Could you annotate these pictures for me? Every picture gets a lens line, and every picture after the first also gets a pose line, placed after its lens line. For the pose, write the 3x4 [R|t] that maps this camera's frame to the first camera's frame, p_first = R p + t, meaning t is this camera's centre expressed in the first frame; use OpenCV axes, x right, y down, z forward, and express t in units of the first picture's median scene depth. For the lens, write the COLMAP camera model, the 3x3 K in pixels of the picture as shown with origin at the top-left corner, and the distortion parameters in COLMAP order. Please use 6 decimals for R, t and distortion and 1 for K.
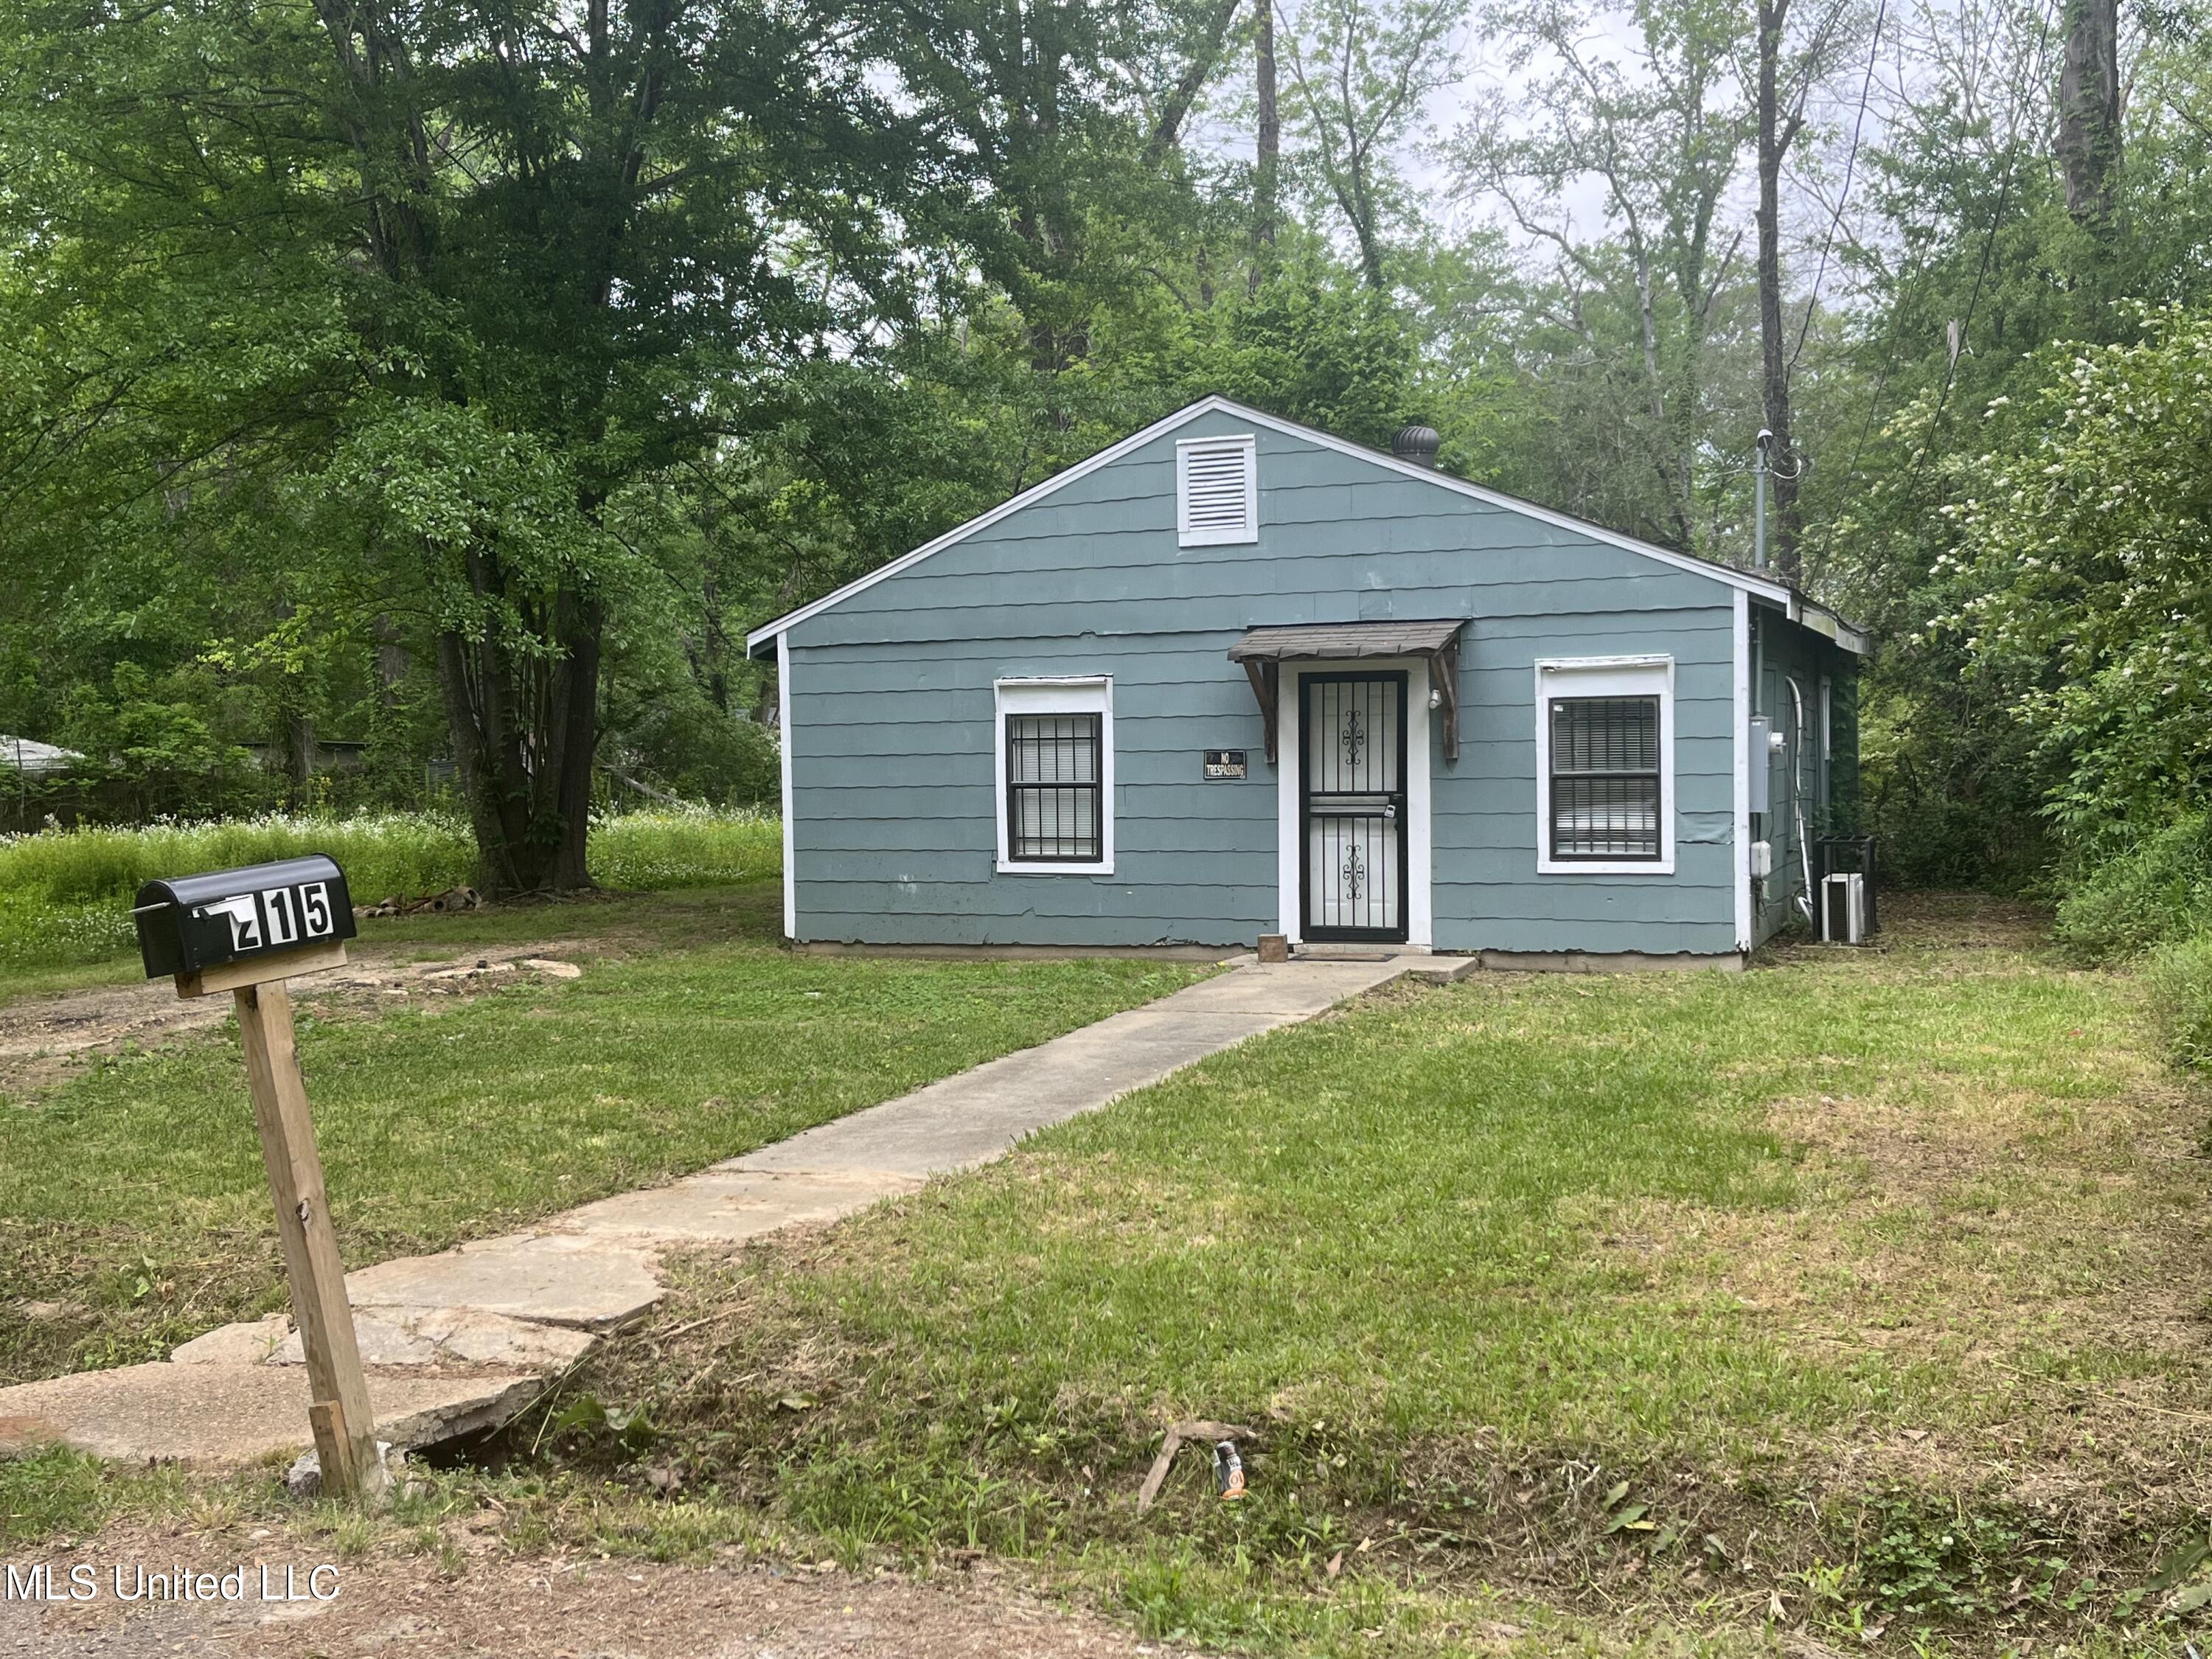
lens RADIAL K [[2257.0, 0, 1106.0], [0, 2257.0, 829.5], [0, 0, 1]] dist [0.104595, -0.397492]
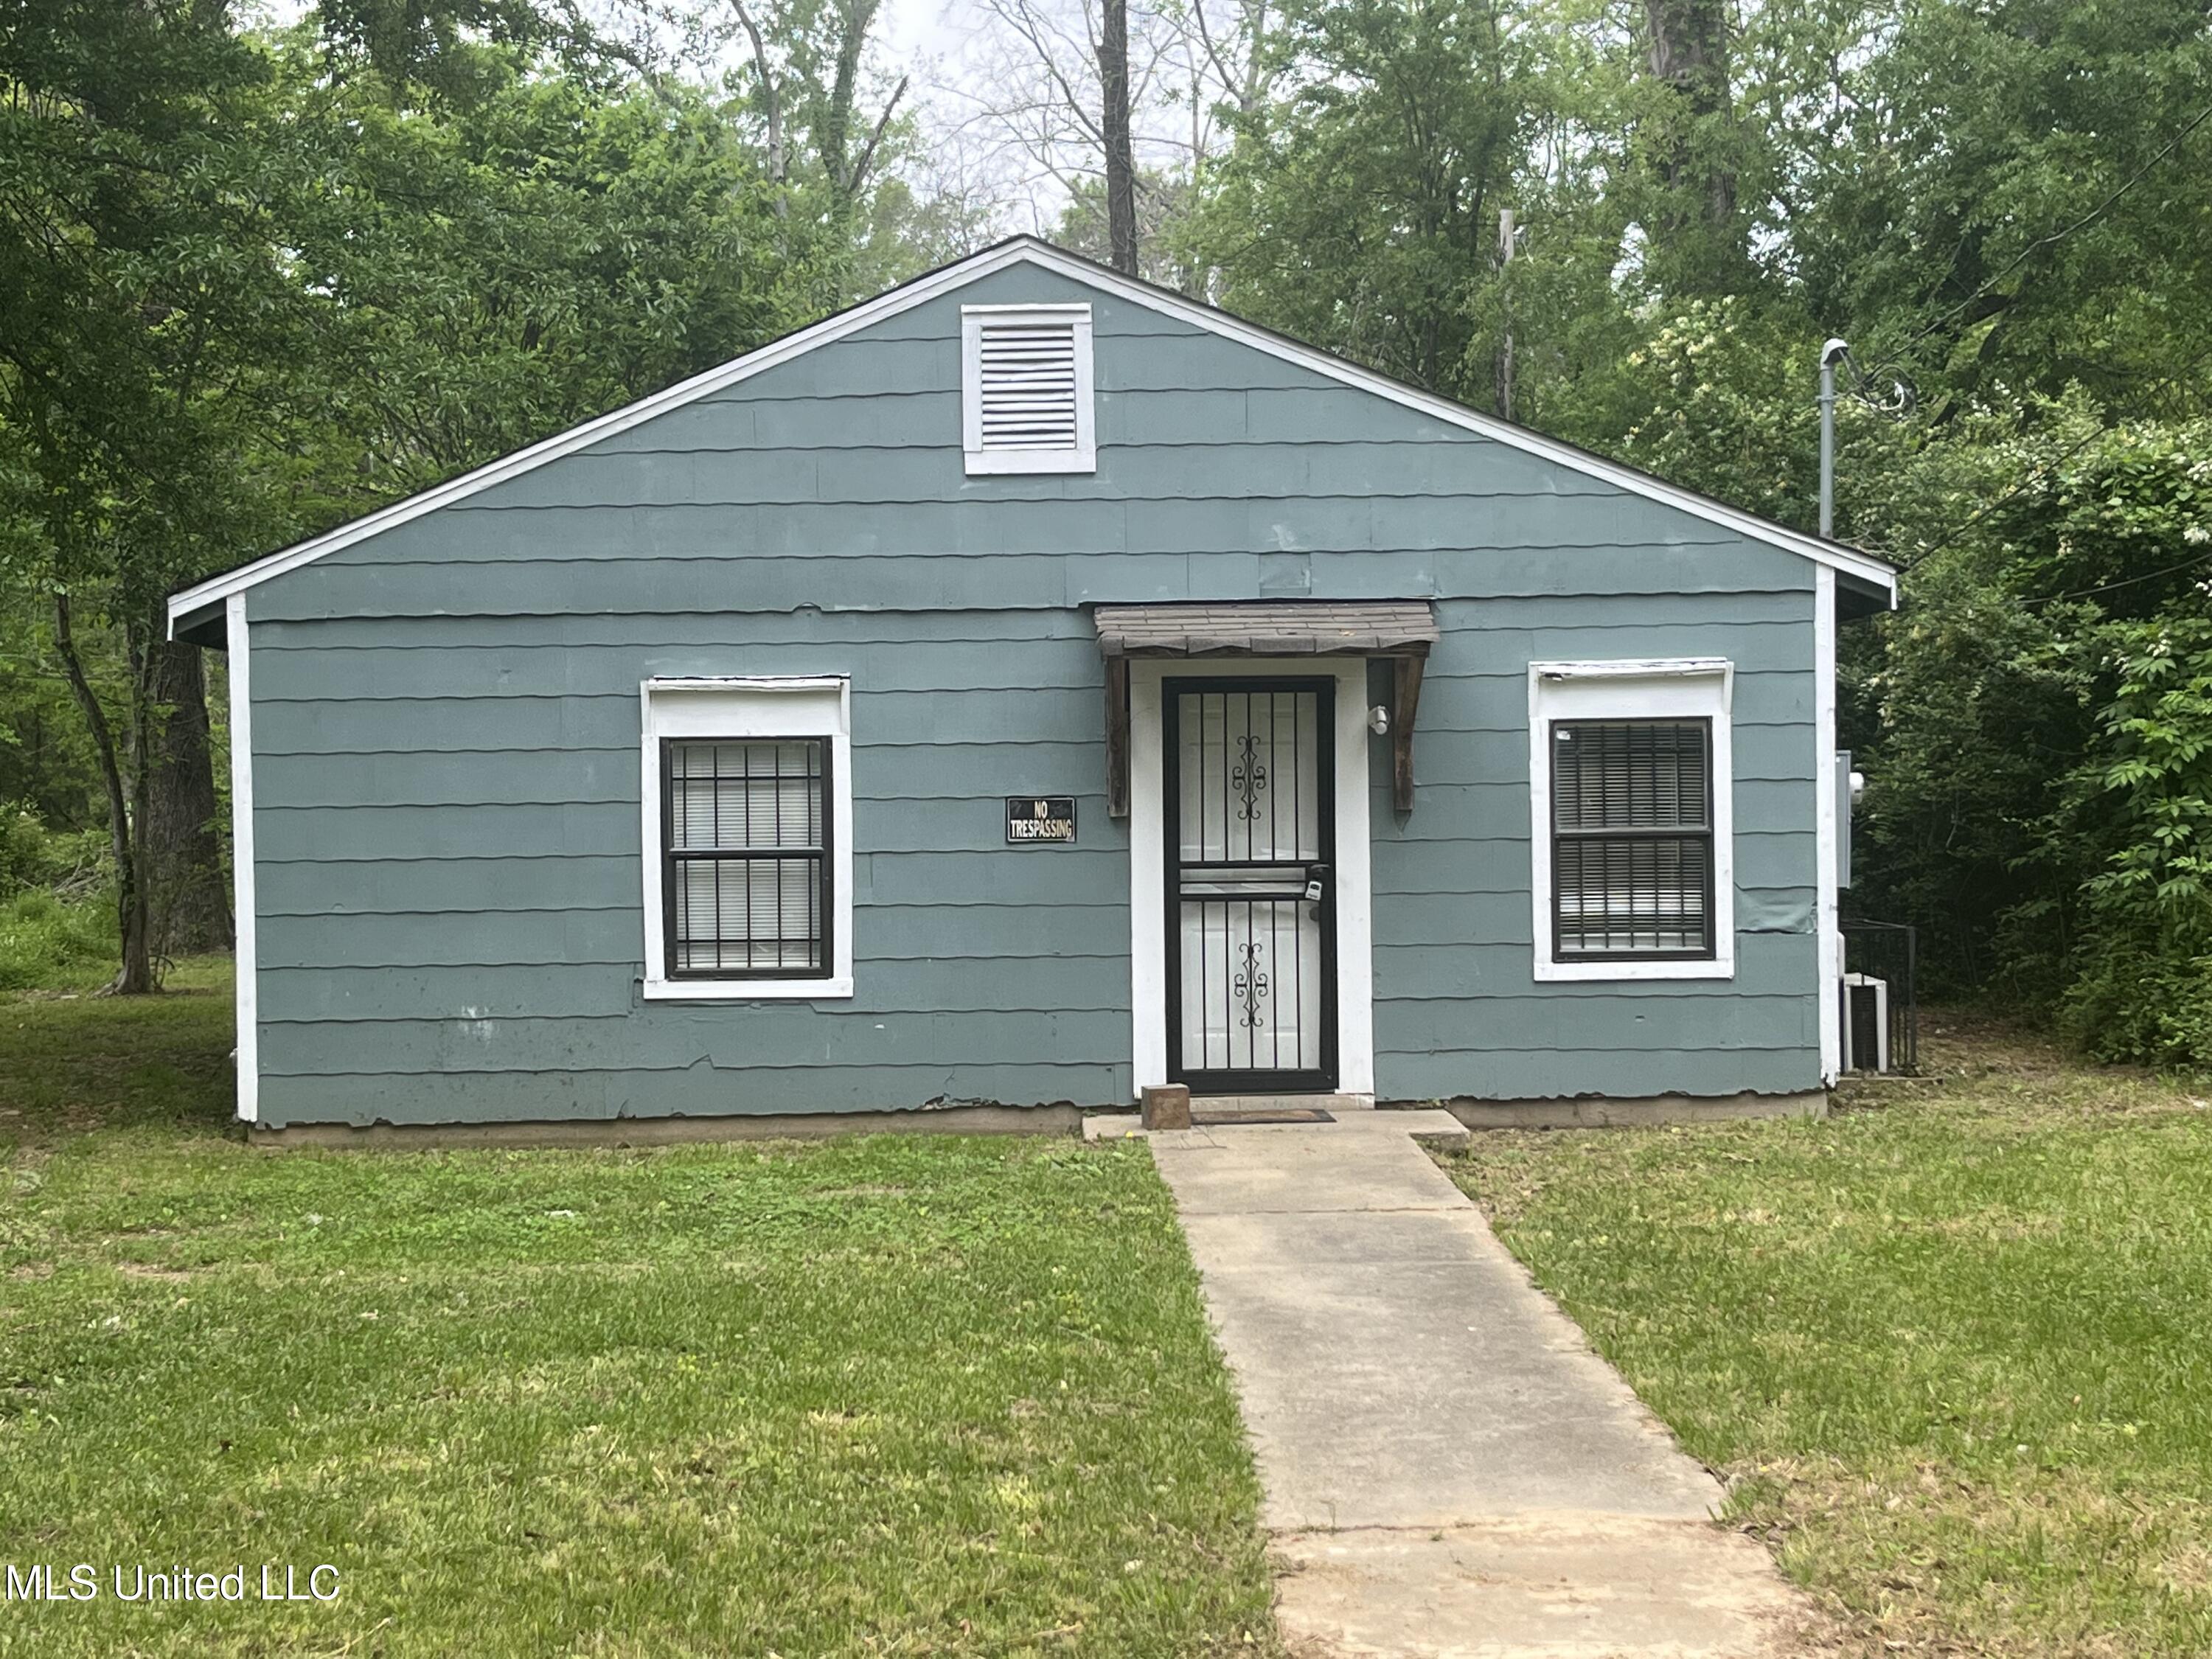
lens RADIAL K [[3299.6, 0, 1106.0], [0, 3299.6, 829.5], [0, 0, 1]] dist [0.137849, -0.700572]
pose [[0.921204, -0.001859, 0.389075, -0.295286], [0.013472, 0.999541, -0.027120, -0.000650], [-0.388847, 0.030224, 0.920807, 0.141401]]
